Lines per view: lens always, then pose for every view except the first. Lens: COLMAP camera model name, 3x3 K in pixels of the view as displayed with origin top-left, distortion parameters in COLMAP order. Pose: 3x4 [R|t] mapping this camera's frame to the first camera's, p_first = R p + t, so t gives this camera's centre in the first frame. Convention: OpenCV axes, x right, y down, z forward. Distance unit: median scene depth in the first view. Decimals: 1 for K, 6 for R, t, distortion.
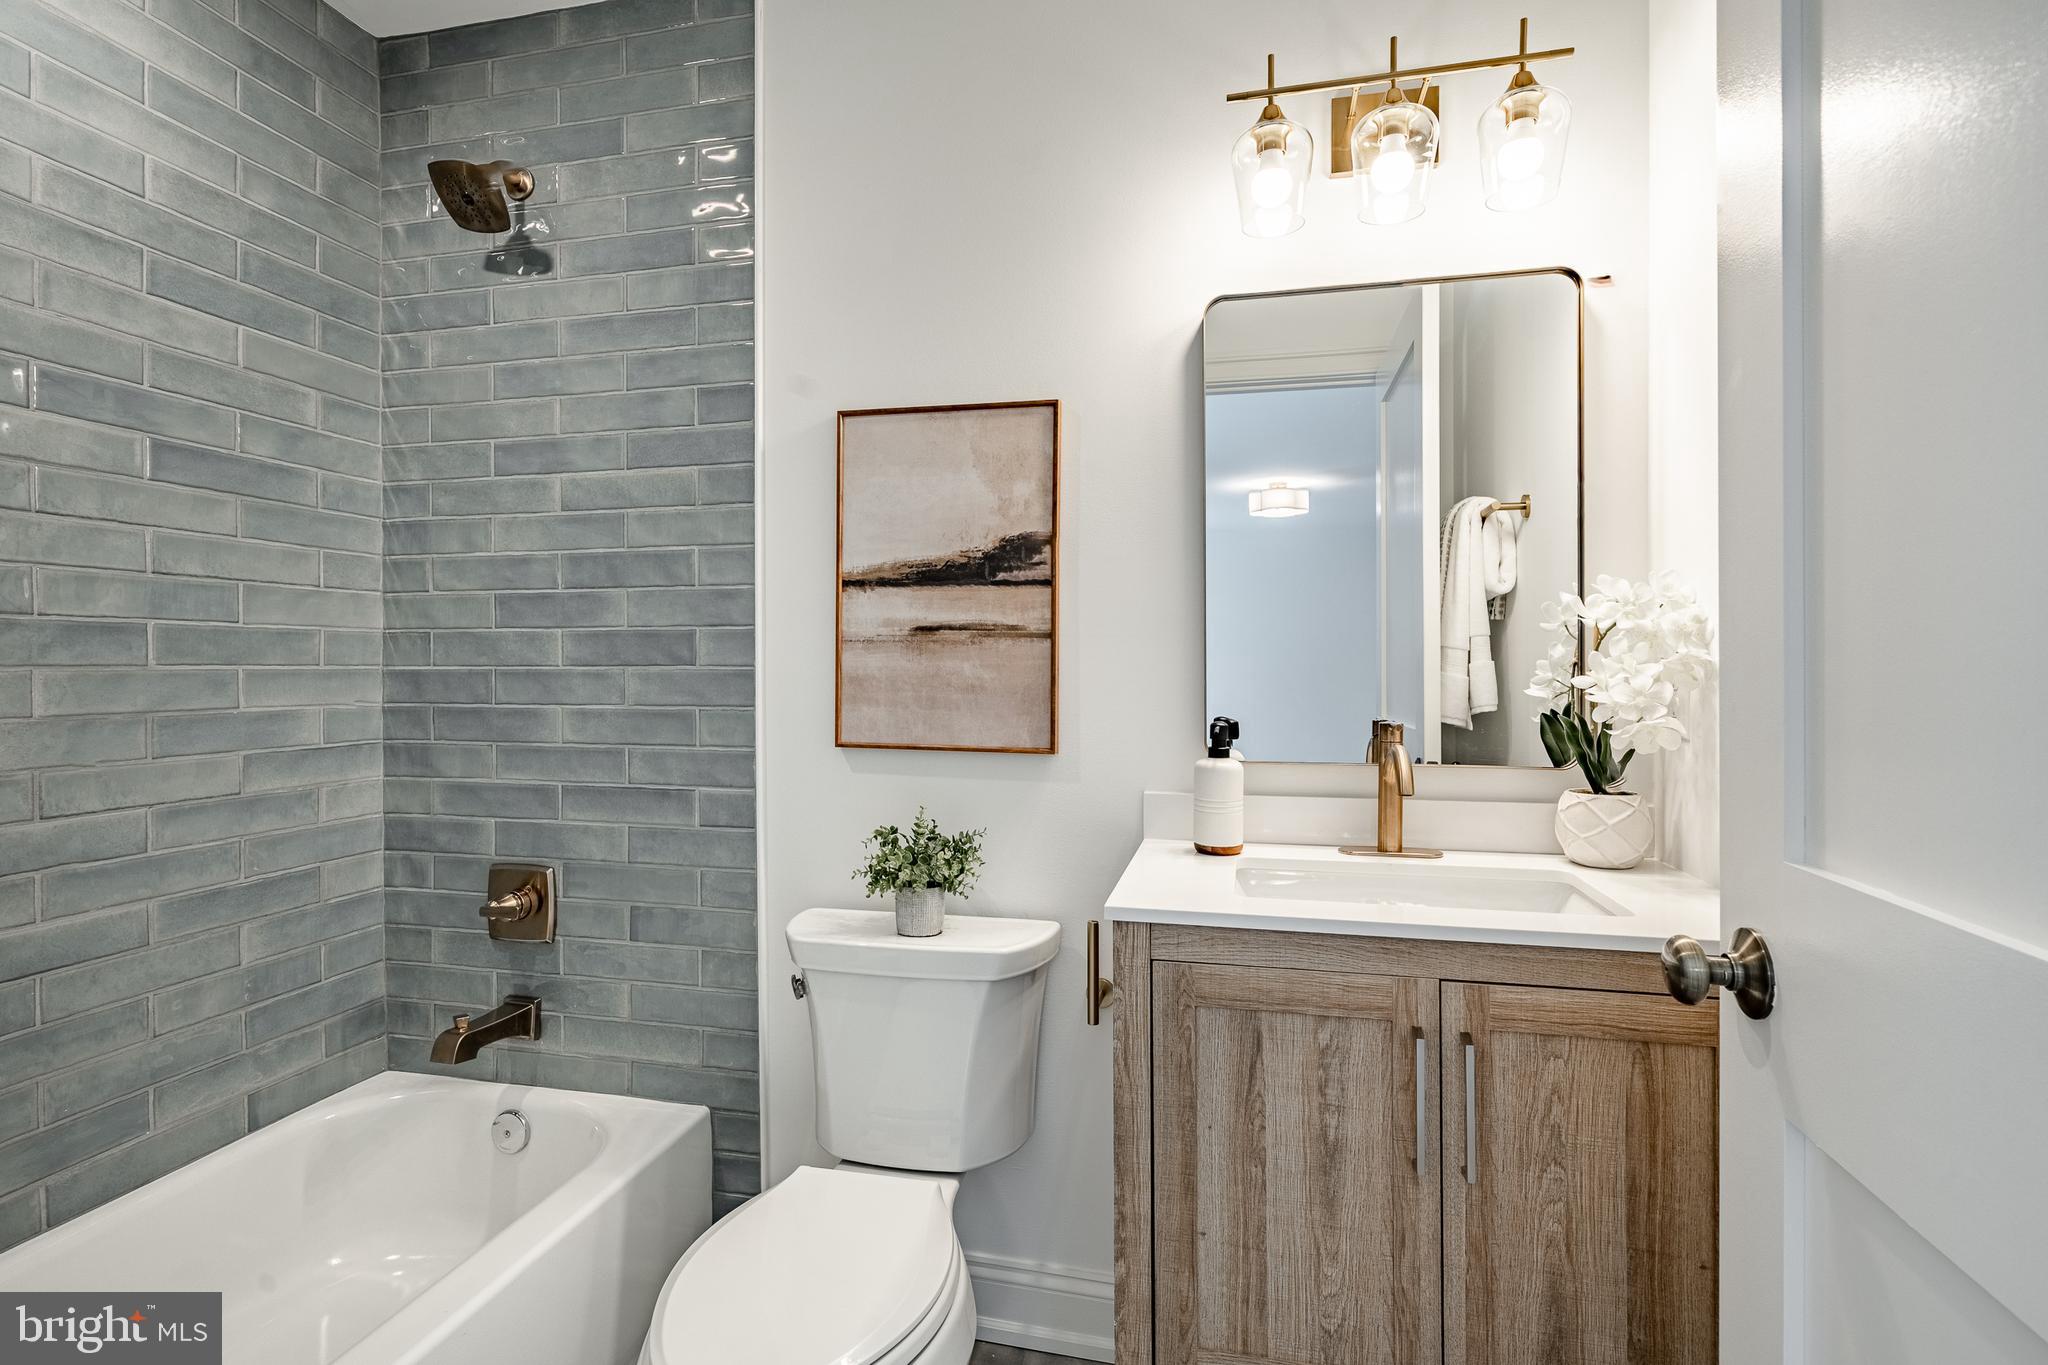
lens RADIAL K [[963.7, 0, 1020.1], [0, 963.7, 682.8], [0, 0, 1]] dist [-0.004051, 0.001106]
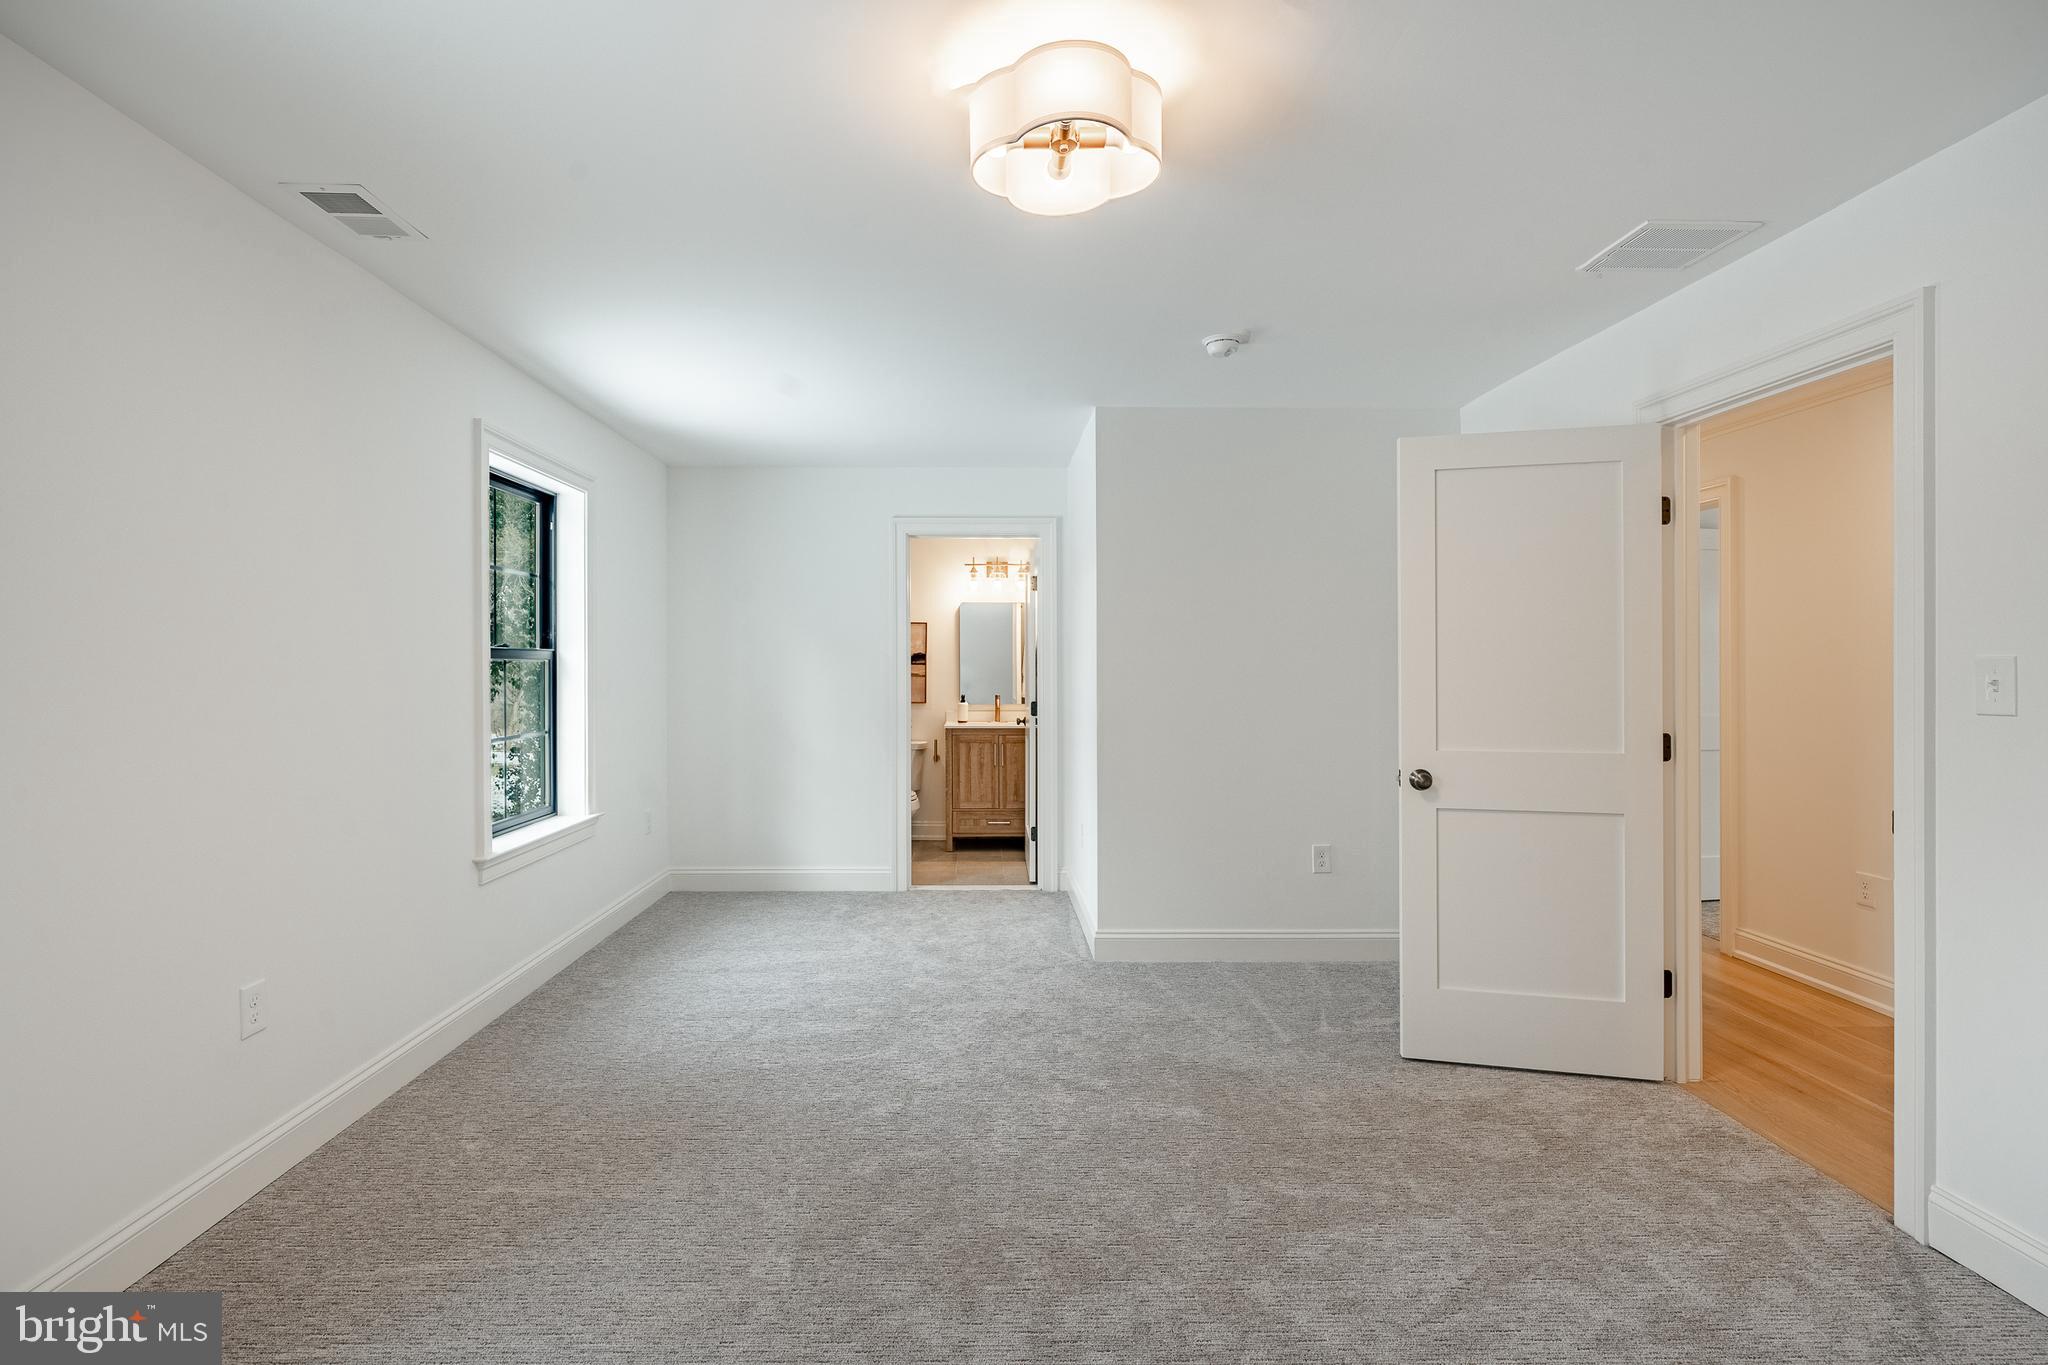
lens RADIAL K [[963.7, 0, 1019.9], [0, 963.7, 676.4], [0, 0, 1]] dist [-0.004051, 0.001106]
pose [[0.963863, 0.000679, 0.266396, -0.902248], [-0.001203, 0.999998, 0.001804, -0.070629], [-0.266394, -0.002060, 0.963862, -4.176895]]
